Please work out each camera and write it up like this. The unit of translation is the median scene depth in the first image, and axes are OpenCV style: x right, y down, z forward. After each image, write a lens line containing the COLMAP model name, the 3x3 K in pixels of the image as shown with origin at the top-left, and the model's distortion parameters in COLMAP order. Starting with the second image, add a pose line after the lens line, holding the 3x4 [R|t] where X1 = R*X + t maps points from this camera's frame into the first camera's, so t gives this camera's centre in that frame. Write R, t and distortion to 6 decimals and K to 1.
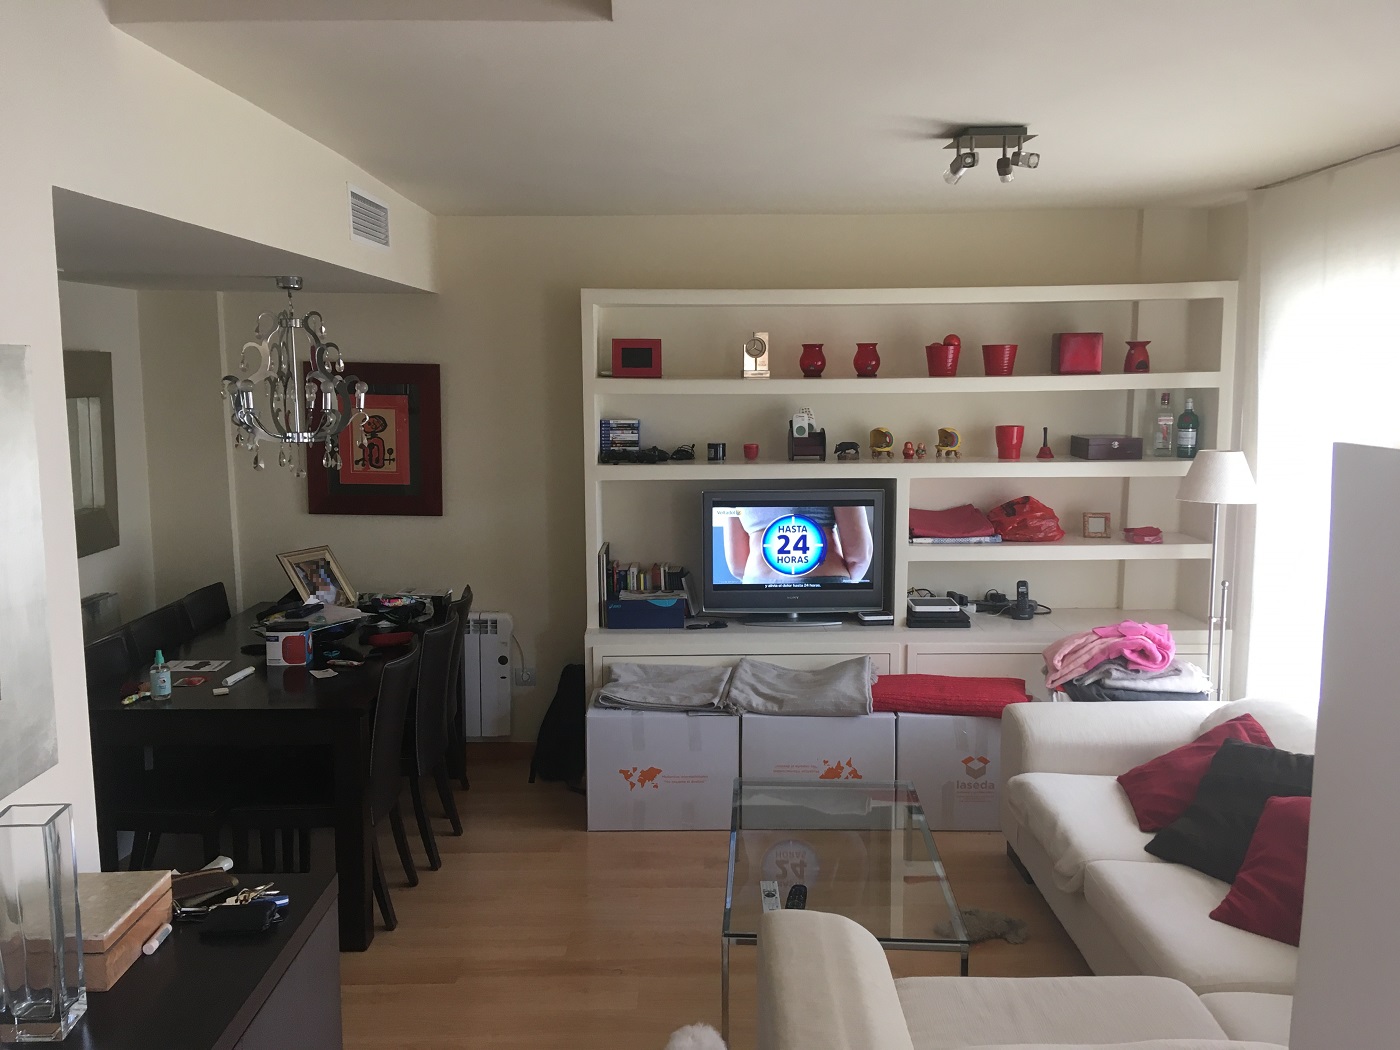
lens RADIAL K [[1188.2, 0, 700.0], [0, 1188.2, 525.0], [0, 0, 1]] dist [0.087698, -0.082208]
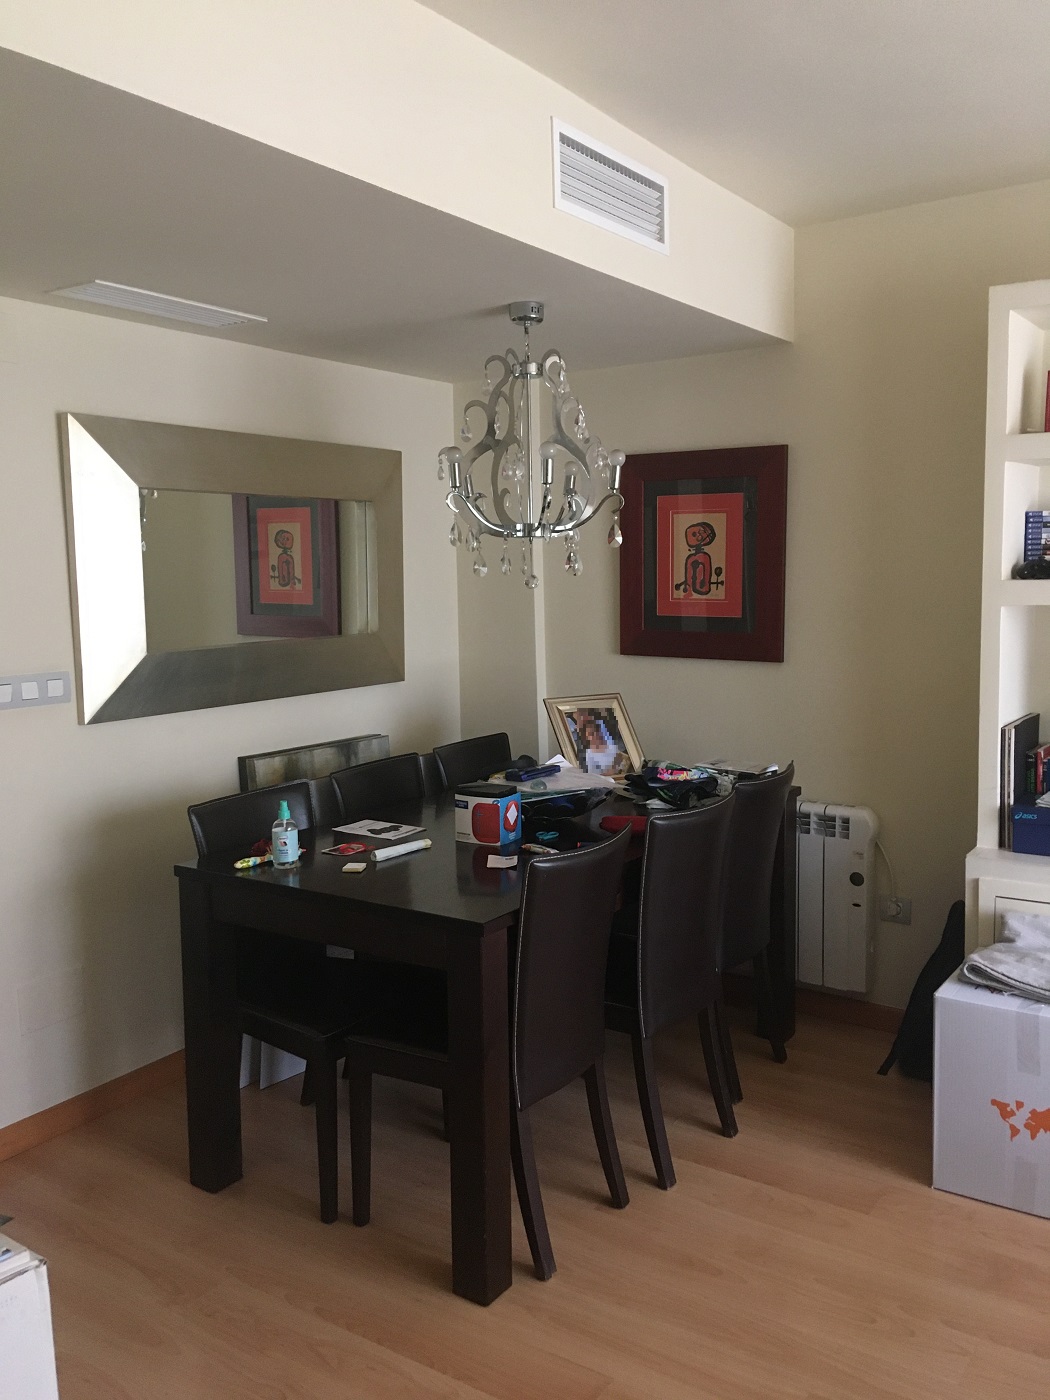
lens RADIAL K [[1174.5, 0, 525.0], [0, 1174.5, 700.0], [0, 0, 1]] dist [0.100902, -0.152292]
pose [[0.818918, 0.048327, -0.571873, 0.062769], [-0.058358, 0.998295, 0.000796, 0.024355], [0.570936, 0.032722, 0.820342, 0.364741]]
